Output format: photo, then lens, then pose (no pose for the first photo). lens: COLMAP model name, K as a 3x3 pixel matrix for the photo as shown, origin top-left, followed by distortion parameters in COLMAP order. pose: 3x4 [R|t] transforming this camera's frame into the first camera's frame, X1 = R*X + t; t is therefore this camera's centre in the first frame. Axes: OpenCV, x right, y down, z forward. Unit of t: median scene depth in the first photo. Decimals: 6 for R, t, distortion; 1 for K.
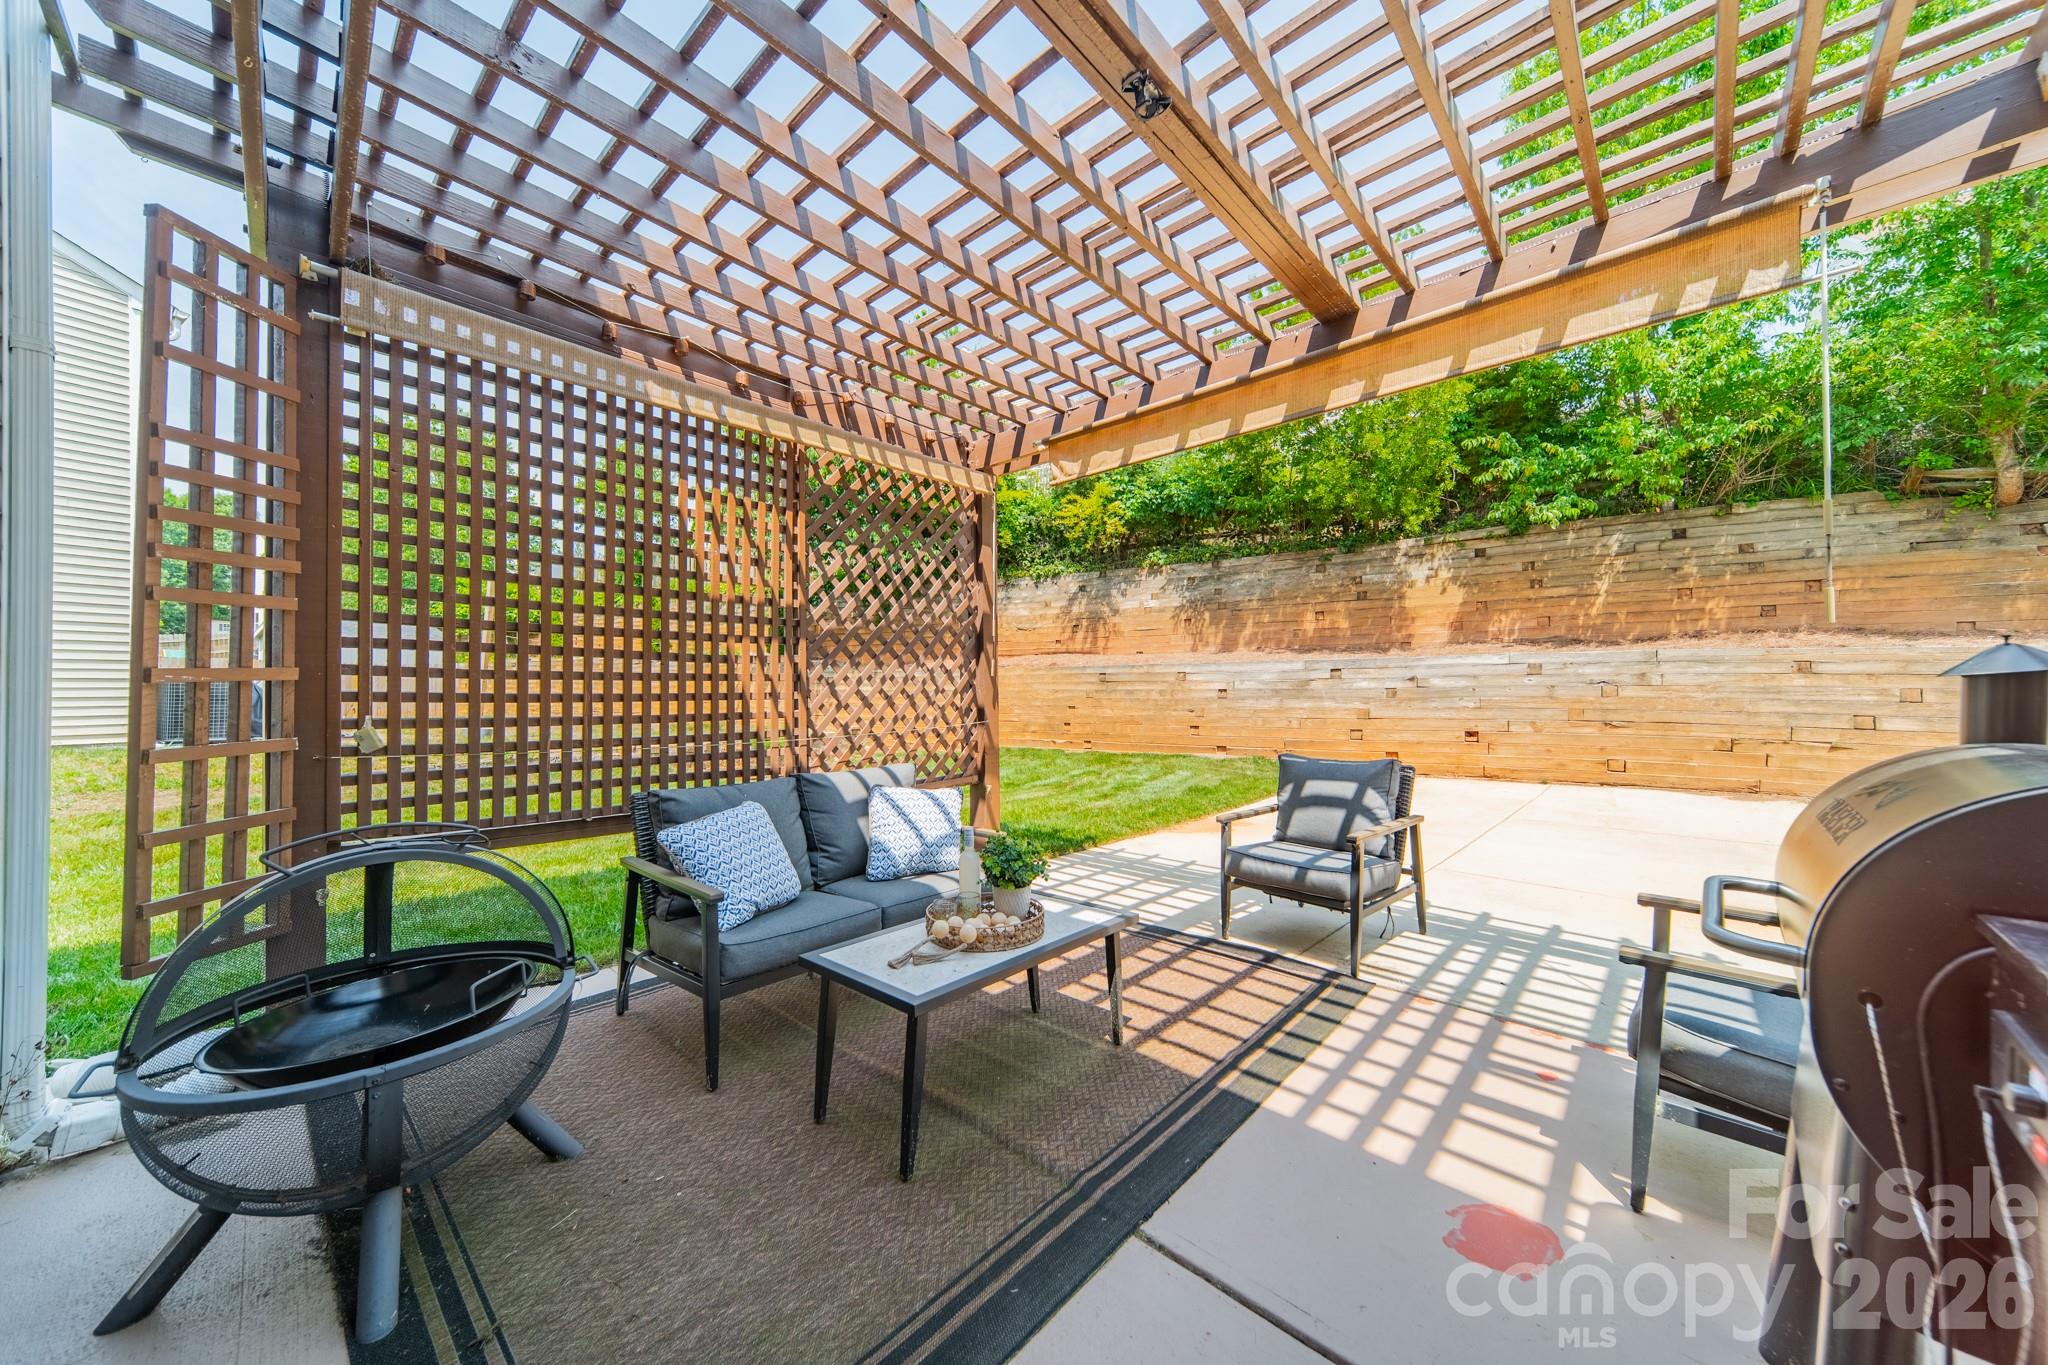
lens RADIAL K [[715.4, 0, 1027.6], [0, 715.4, 685.4], [0, 0, 1]] dist [0.009492, -0.000005]
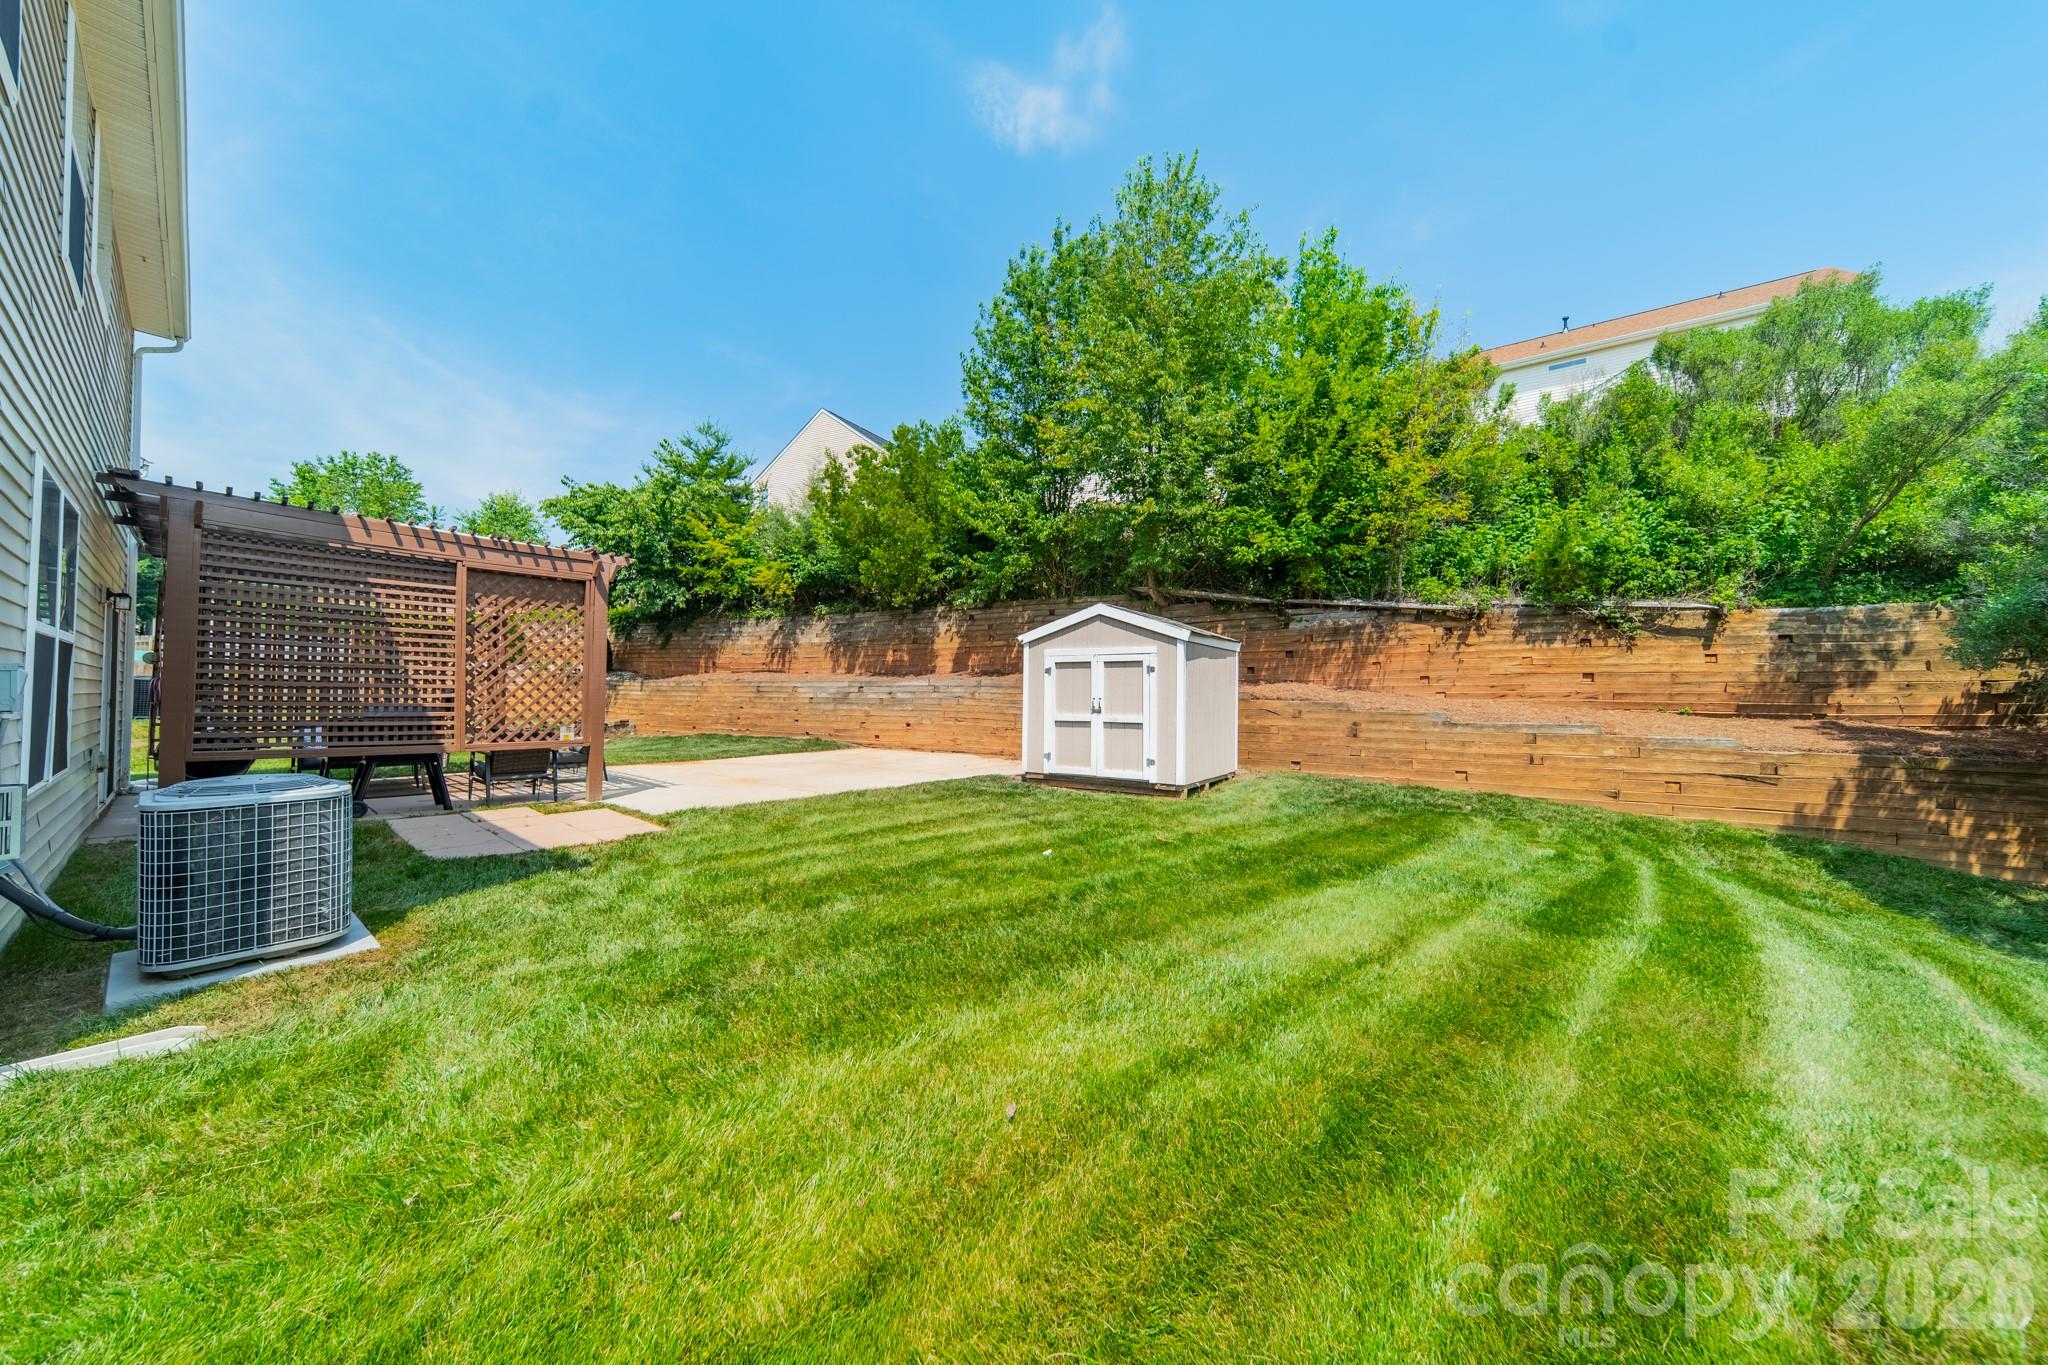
lens RADIAL K [[715.4, 0, 1027.6], [0, 715.4, 685.4], [0, 0, 1]] dist [0.009492, -0.000005]
pose [[0.999348, 0.014730, 0.032959, 0.790413], [-0.014461, 0.999860, -0.008376, -0.016979], [-0.033078, 0.007894, 0.999422, -0.725139]]
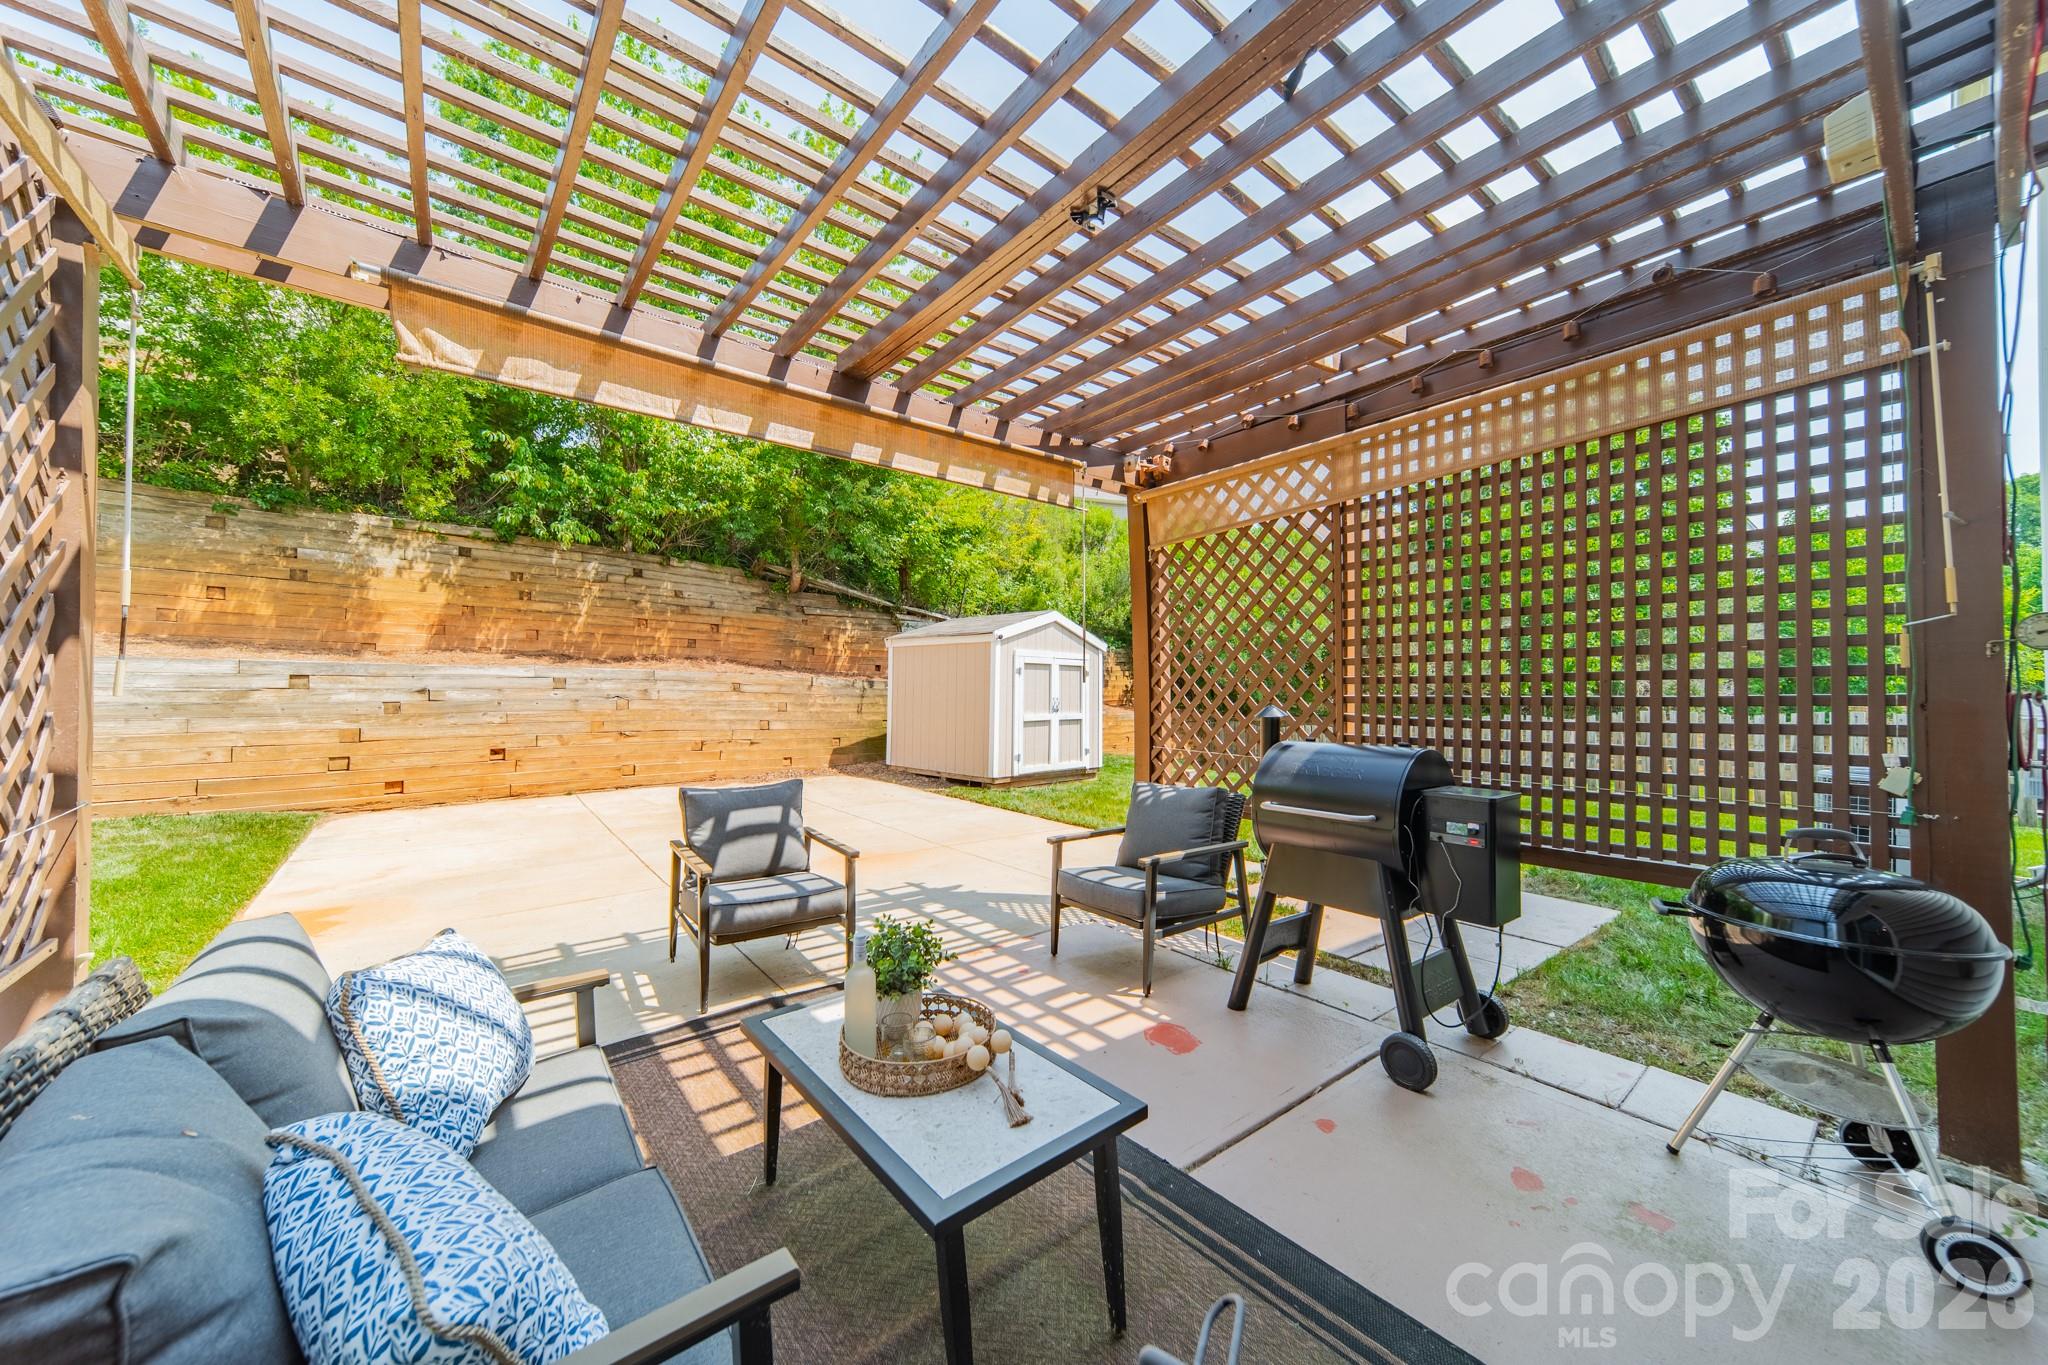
lens RADIAL K [[715.4, 0, 1027.6], [0, 715.4, 685.4], [0, 0, 1]] dist [0.009492, -0.000005]
pose [[0.153971, 0.019341, 0.987886, -0.177328], [-0.011470, 0.999776, -0.017786, -0.008315], [-0.988009, -0.008593, 0.154159, 0.169824]]
